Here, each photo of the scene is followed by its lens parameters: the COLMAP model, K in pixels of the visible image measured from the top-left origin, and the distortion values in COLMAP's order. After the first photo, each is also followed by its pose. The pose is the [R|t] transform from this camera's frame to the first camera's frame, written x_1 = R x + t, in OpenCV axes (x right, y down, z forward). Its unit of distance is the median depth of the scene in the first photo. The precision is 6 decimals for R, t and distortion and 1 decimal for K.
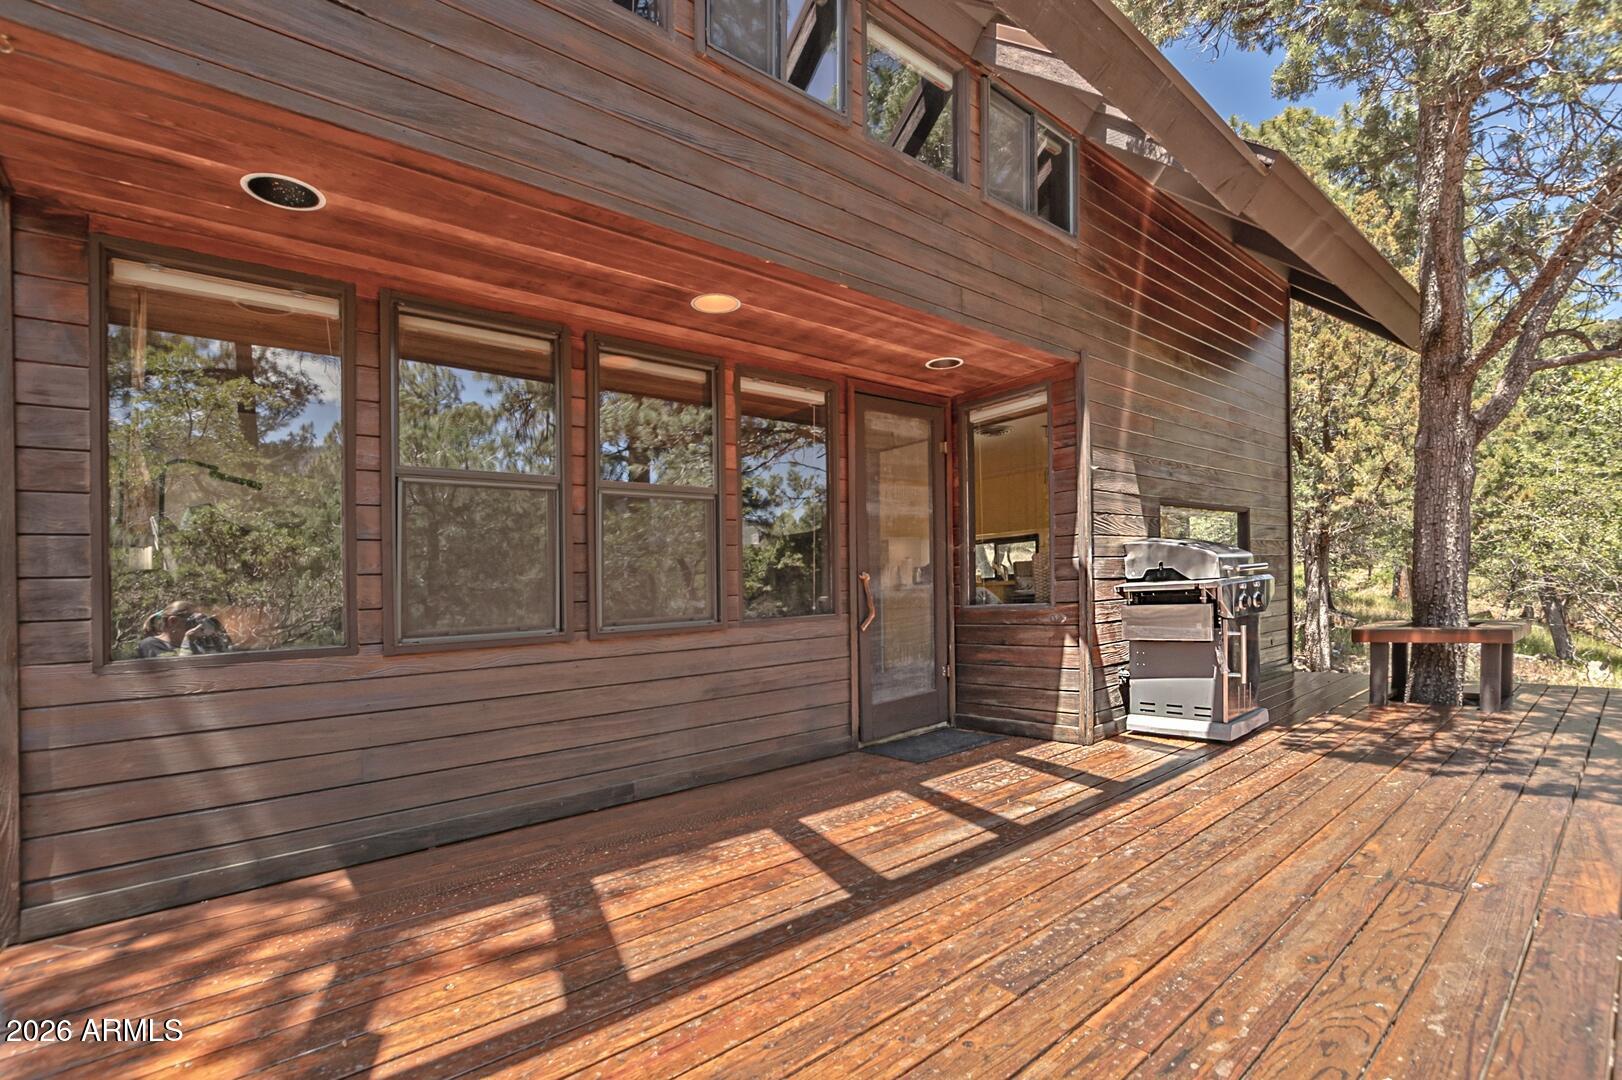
lens RADIAL K [[721.6, 0, 811.8], [0, 721.6, 552.6], [0, 0, 1]] dist [-0.027771, 0.001837]
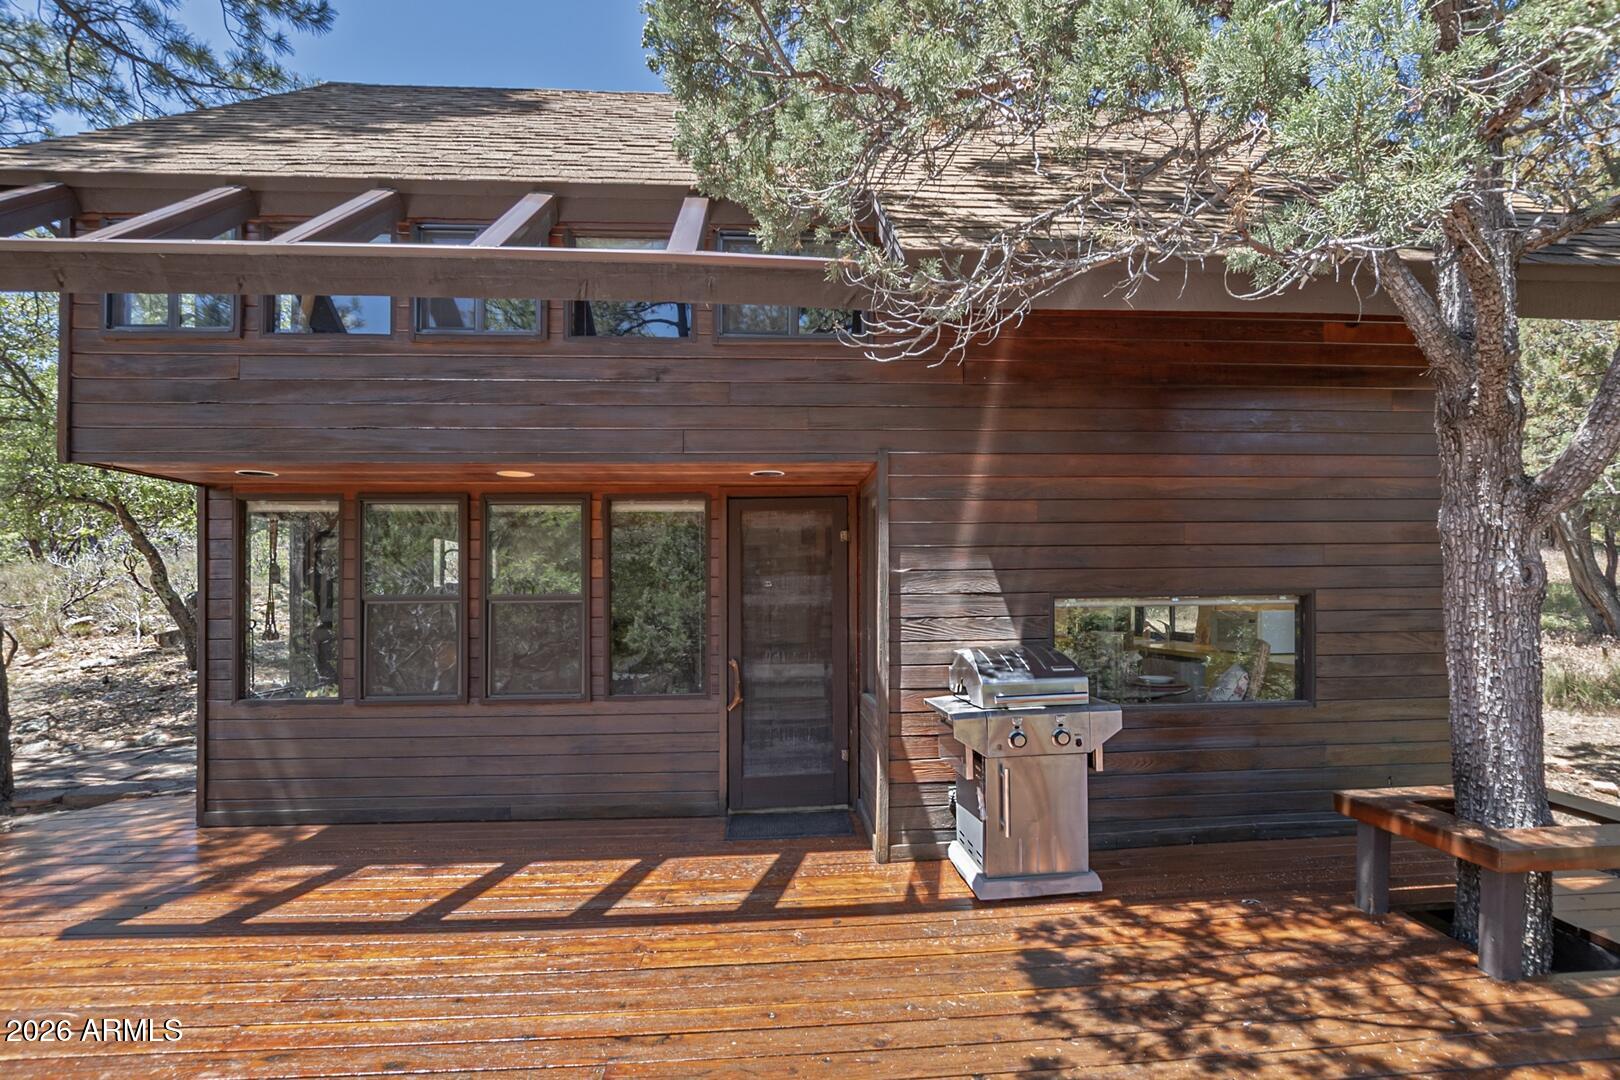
lens RADIAL K [[720.7, 0, 806.2], [0, 720.7, 539.9], [0, 0, 1]] dist [-0.027771, 0.001837]
pose [[0.814138, -0.009915, -0.580587, 1.092647], [0.007173, 0.999950, -0.007018, -0.199271], [0.580628, 0.001549, 0.814168, 0.203289]]
